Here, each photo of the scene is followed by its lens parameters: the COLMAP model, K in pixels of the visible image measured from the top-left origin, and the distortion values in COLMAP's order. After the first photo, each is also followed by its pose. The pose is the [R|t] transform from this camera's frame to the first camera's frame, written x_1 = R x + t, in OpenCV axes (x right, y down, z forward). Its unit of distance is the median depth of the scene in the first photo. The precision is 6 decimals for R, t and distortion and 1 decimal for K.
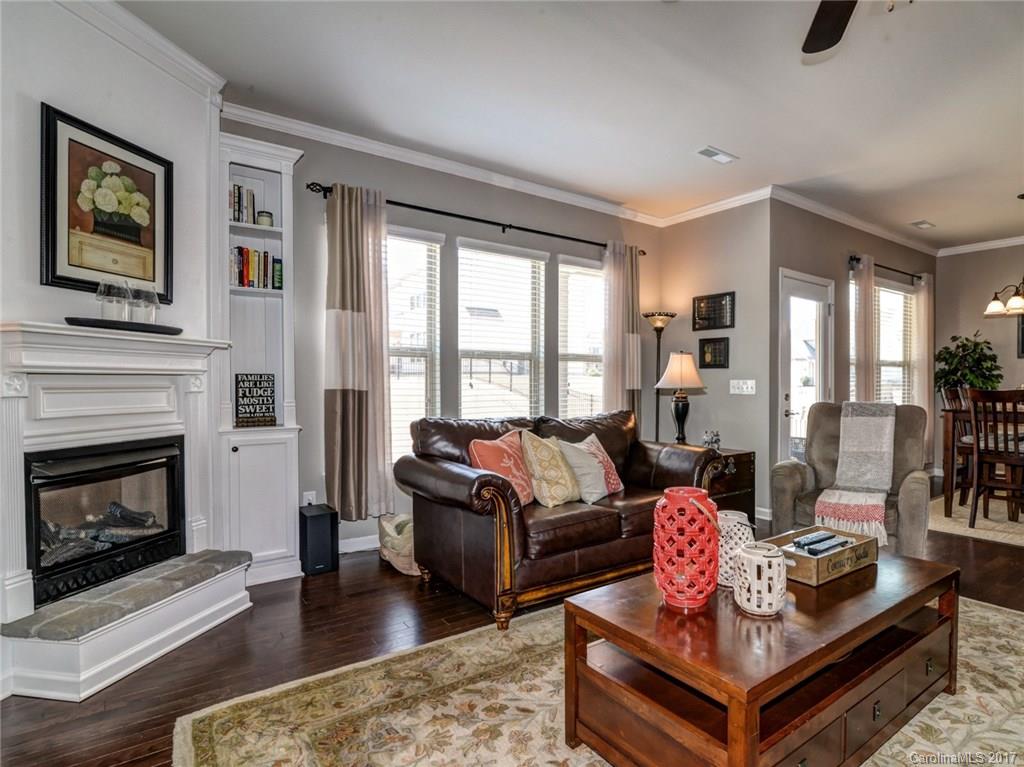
lens RADIAL K [[552.6, 0, 585.1], [0, 552.6, 393.6], [0, 0, 1]] dist [-0.008773, -0.003573]
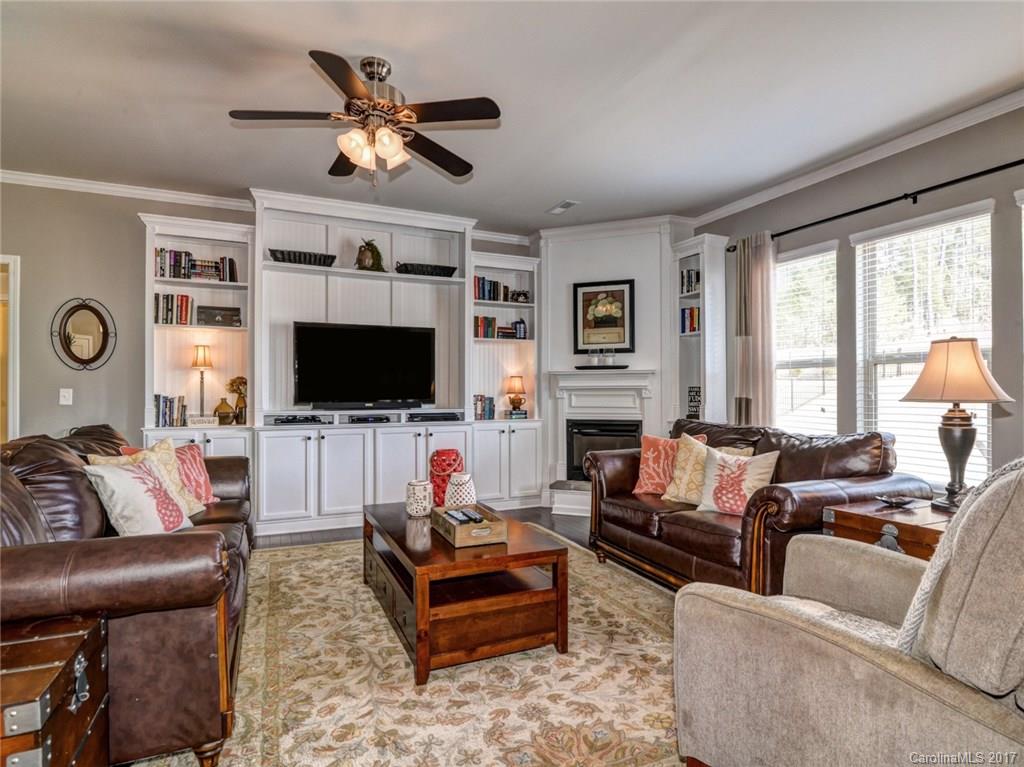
lens RADIAL K [[552.6, 0, 523.5], [0, 552.6, 390.4], [0, 0, 1]] dist [-0.008773, -0.003573]
pose [[-0.226742, -0.006425, -0.973934, 0.919085], [-0.023477, 0.999724, -0.001130, -0.012571], [0.973672, 0.022609, -0.226830, 0.792007]]
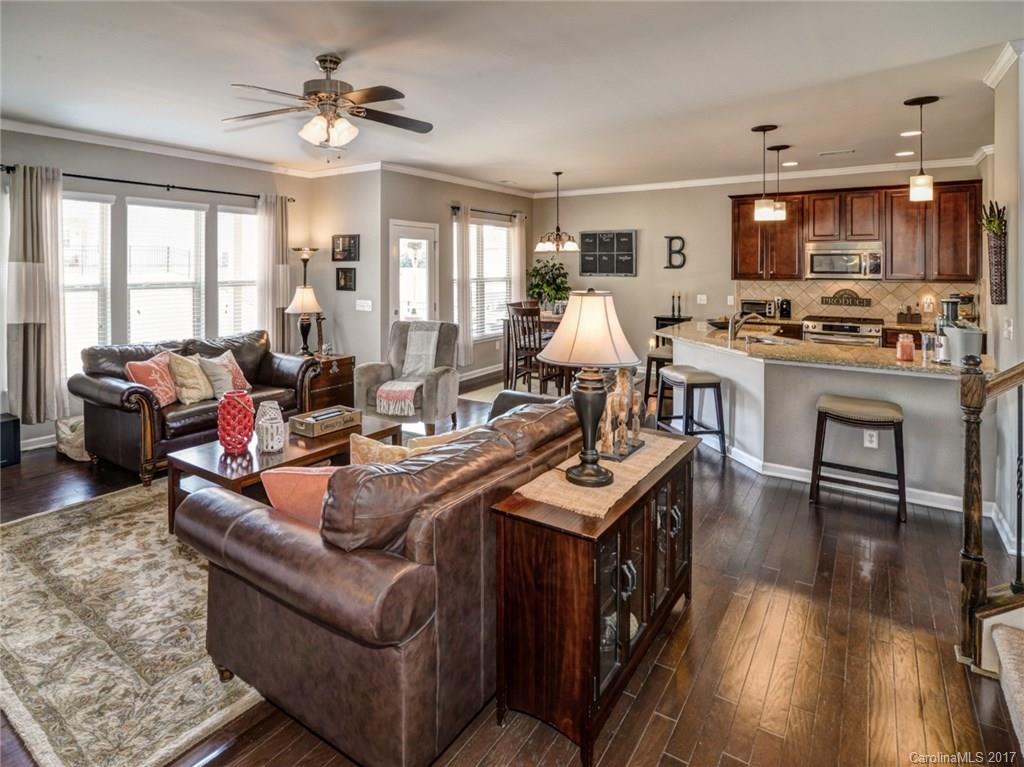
lens RADIAL K [[552.6, 0, 455.1], [0, 552.6, 271.8], [0, 0, 1]] dist [-0.008773, -0.003573]
pose [[0.964502, -0.002653, 0.264062, 0.193536], [0.006698, 0.999874, -0.014420, -0.100283], [-0.263990, 0.015676, 0.964398, -0.501154]]
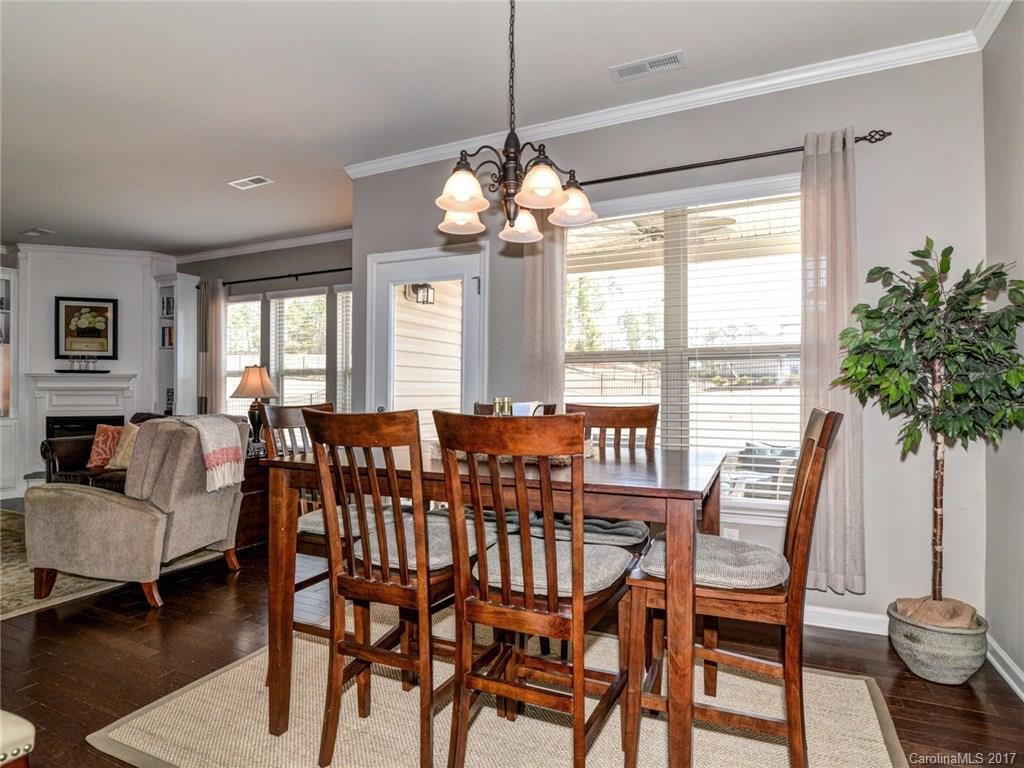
lens RADIAL K [[552.6, 0, 520.1], [0, 552.6, 392.7], [0, 0, 1]] dist [-0.008773, -0.003573]
pose [[0.447137, -0.006027, -0.894445, 1.574933], [-0.023934, 0.999539, -0.018700, -0.014236], [0.894145, 0.029769, 0.446787, 1.112679]]
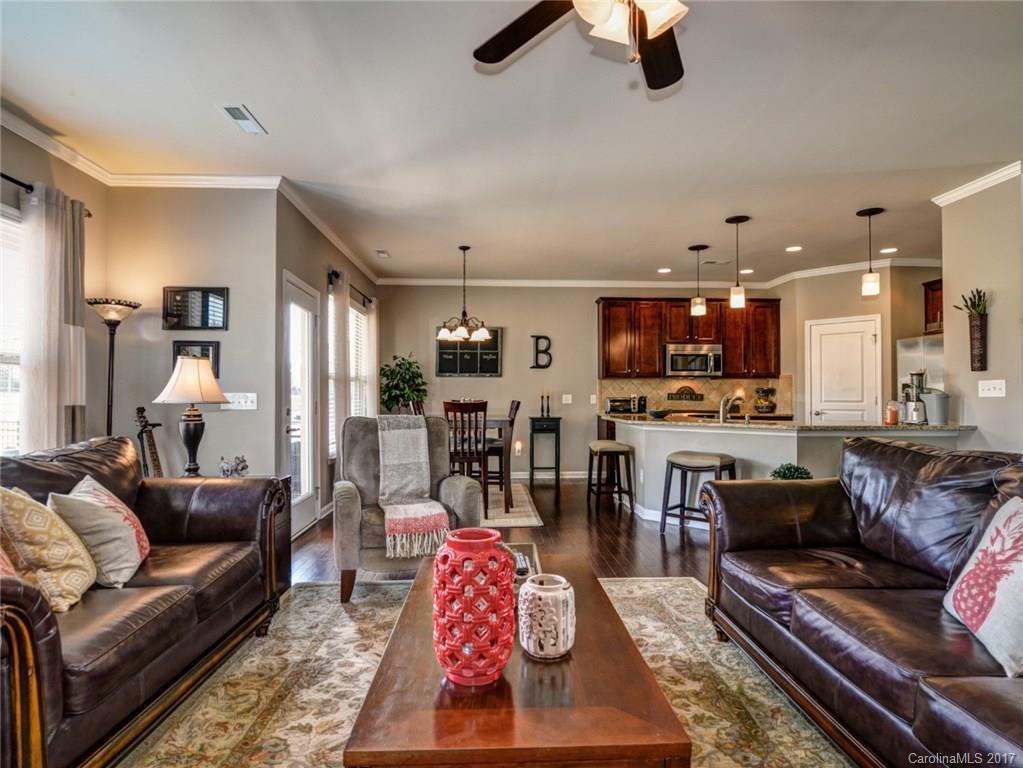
lens RADIAL K [[552.0, 0, 509.6], [0, 552.0, 387.0], [0, 0, 1]] dist [-0.008773, -0.003573]
pose [[0.598125, 0.013077, 0.801296, -0.195700], [0.016371, 0.999459, -0.028531, -0.003890], [-0.801236, 0.030183, 0.597587, 0.223764]]
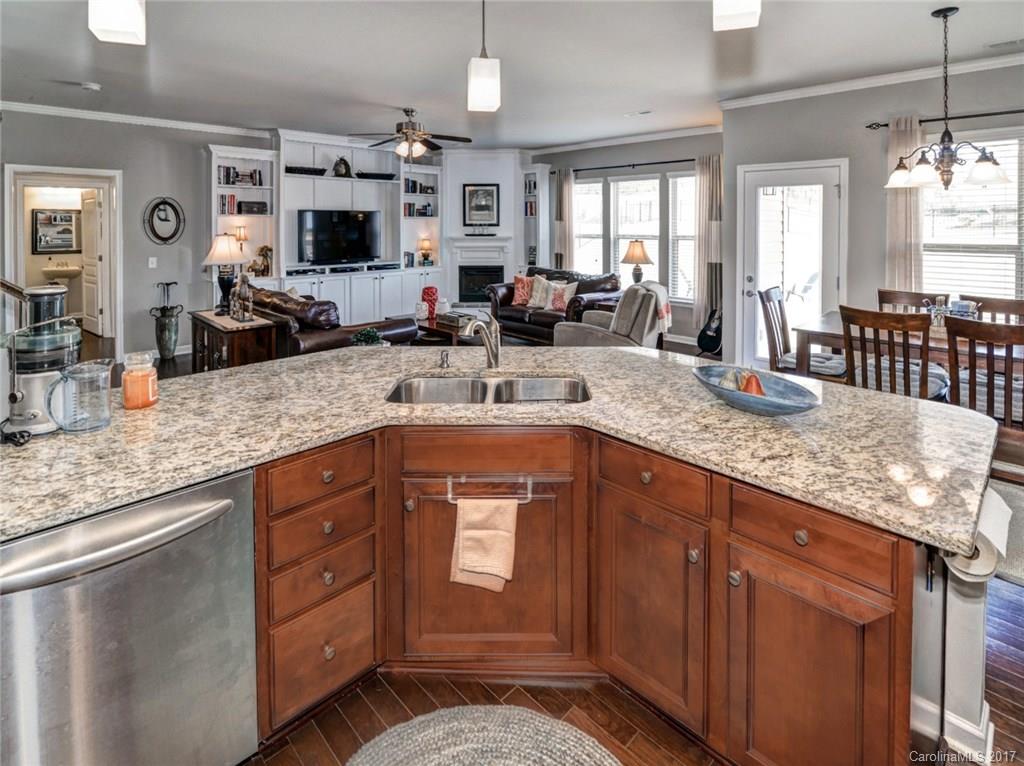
lens RADIAL K [[527.4, 0, 531.2], [0, 527.4, 235.3], [0, 0, 1]] dist [0.002359, 0.000155]
pose [[0.139234, 0.016949, -0.990114, 1.833531], [-0.024516, 0.999606, 0.013664, -0.116051], [0.989956, 0.022371, 0.139595, 0.554359]]
